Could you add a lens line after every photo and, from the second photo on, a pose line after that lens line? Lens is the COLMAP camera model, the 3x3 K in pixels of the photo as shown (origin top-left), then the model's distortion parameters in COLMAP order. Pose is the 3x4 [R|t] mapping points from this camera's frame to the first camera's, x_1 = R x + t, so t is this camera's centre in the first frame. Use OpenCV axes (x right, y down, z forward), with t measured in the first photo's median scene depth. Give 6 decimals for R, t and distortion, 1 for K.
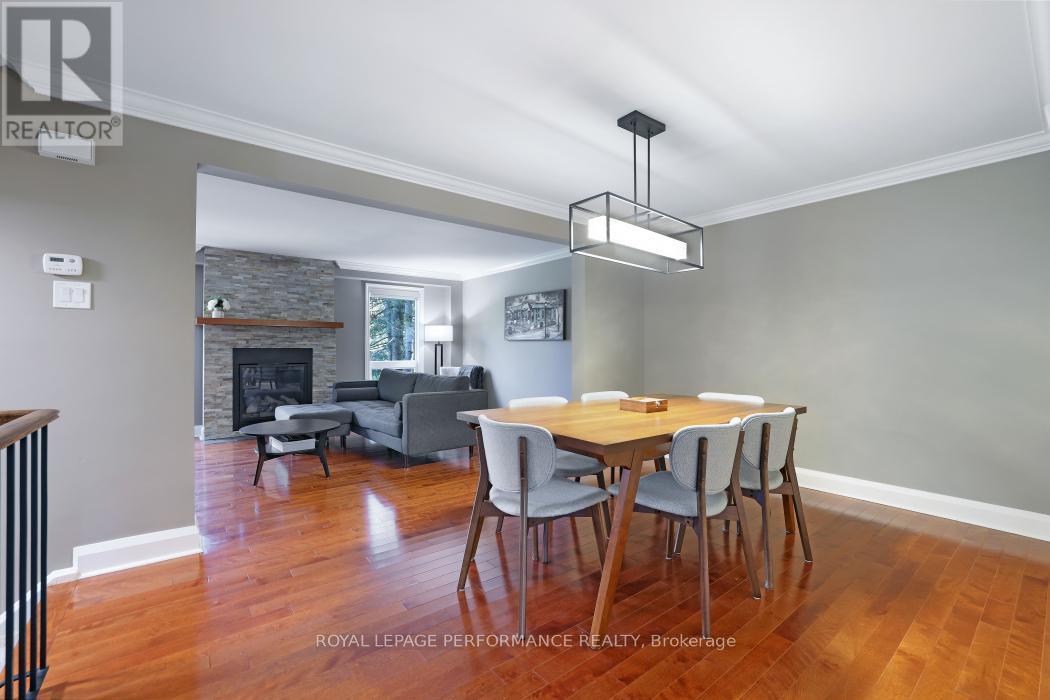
lens RADIAL K [[460.5, 0, 528.2], [0, 460.5, 349.5], [0, 0, 1]] dist [-0.016589, 0.002983]
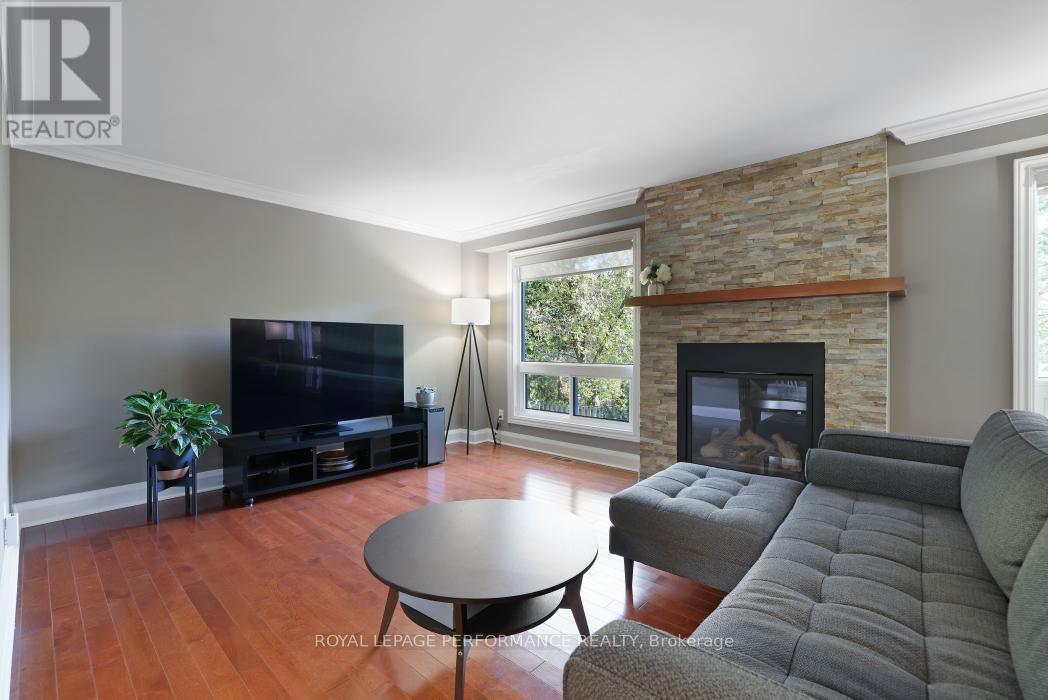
lens RADIAL K [[459.6, 0, 524.0], [0, 459.6, 345.0], [0, 0, 1]] dist [-0.016589, 0.002983]
pose [[0.157901, -0.007013, -0.987430, -0.077524], [-0.002867, 0.999967, -0.007561, 0.004154], [0.987451, 0.004025, 0.157876, 0.674200]]
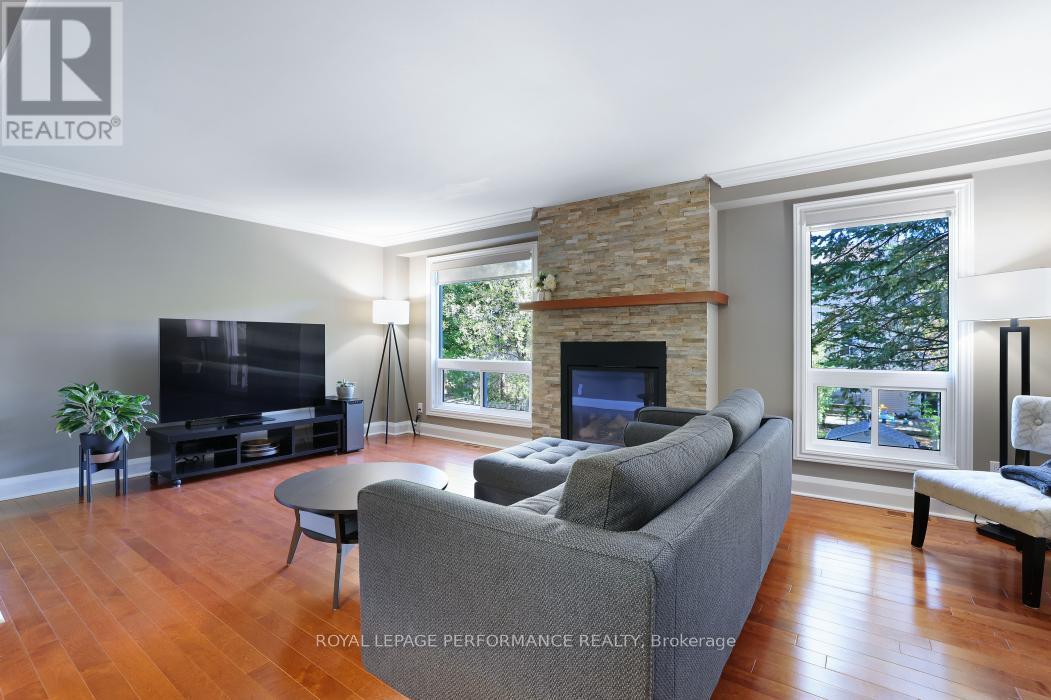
lens RADIAL K [[482.0, 0, 523.8], [0, 482.0, 348.1], [0, 0, 1]] dist [-0.029053, 0.006634]
pose [[0.260122, 0.001832, -0.965574, 0.058896], [-0.004630, 0.999989, 0.000650, 0.006053], [0.965565, 0.004302, 0.260127, 0.716598]]
